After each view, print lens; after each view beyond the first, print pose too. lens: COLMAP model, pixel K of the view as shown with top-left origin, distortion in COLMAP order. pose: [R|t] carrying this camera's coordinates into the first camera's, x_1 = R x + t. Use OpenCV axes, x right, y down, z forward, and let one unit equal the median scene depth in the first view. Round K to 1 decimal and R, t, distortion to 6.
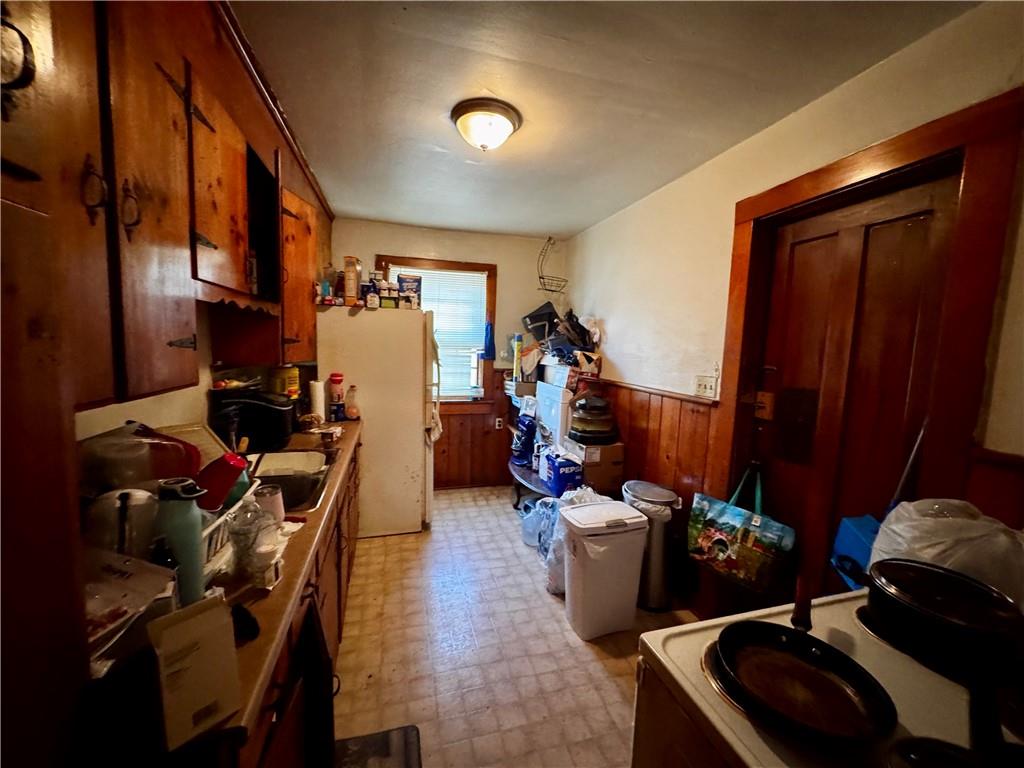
lens RADIAL K [[408.2, 0, 512.0], [0, 408.2, 384.0], [0, 0, 1]] dist [-0.000744, -0.000076]
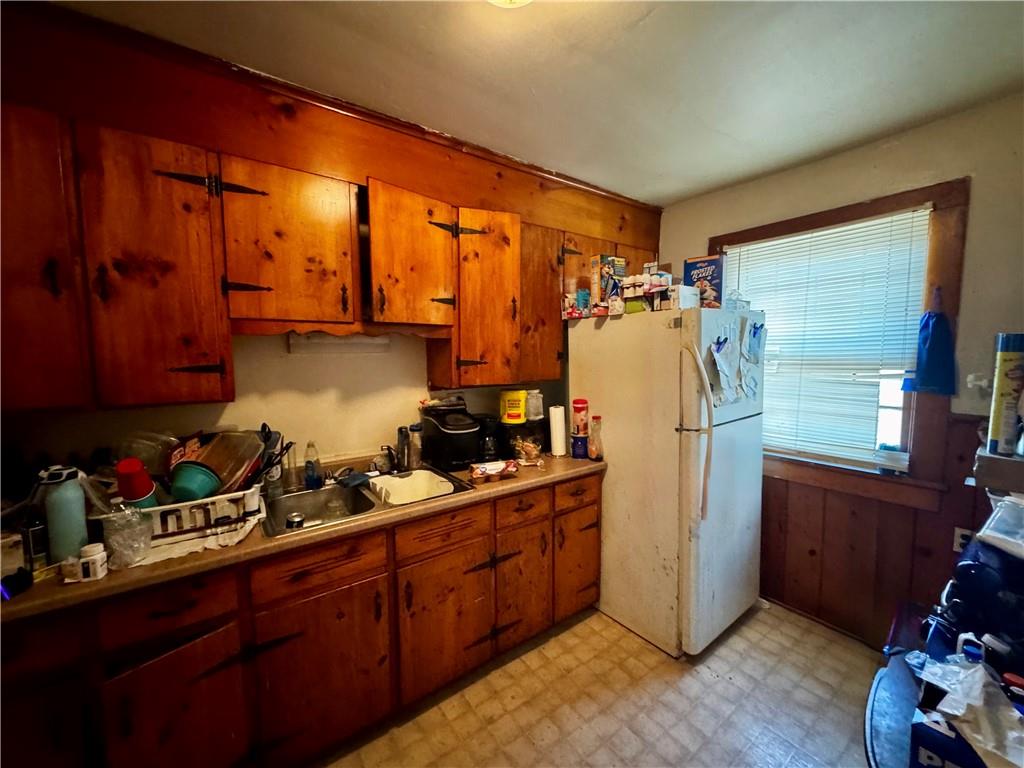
lens RADIAL K [[408.2, 0, 512.0], [0, 408.2, 384.0], [0, 0, 1]] dist [-0.000744, -0.000076]
pose [[0.337677, 0.039033, -0.940452, 0.291641], [-0.076091, 0.997002, 0.014059, -0.056398], [0.938181, 0.066812, 0.339635, 0.564597]]
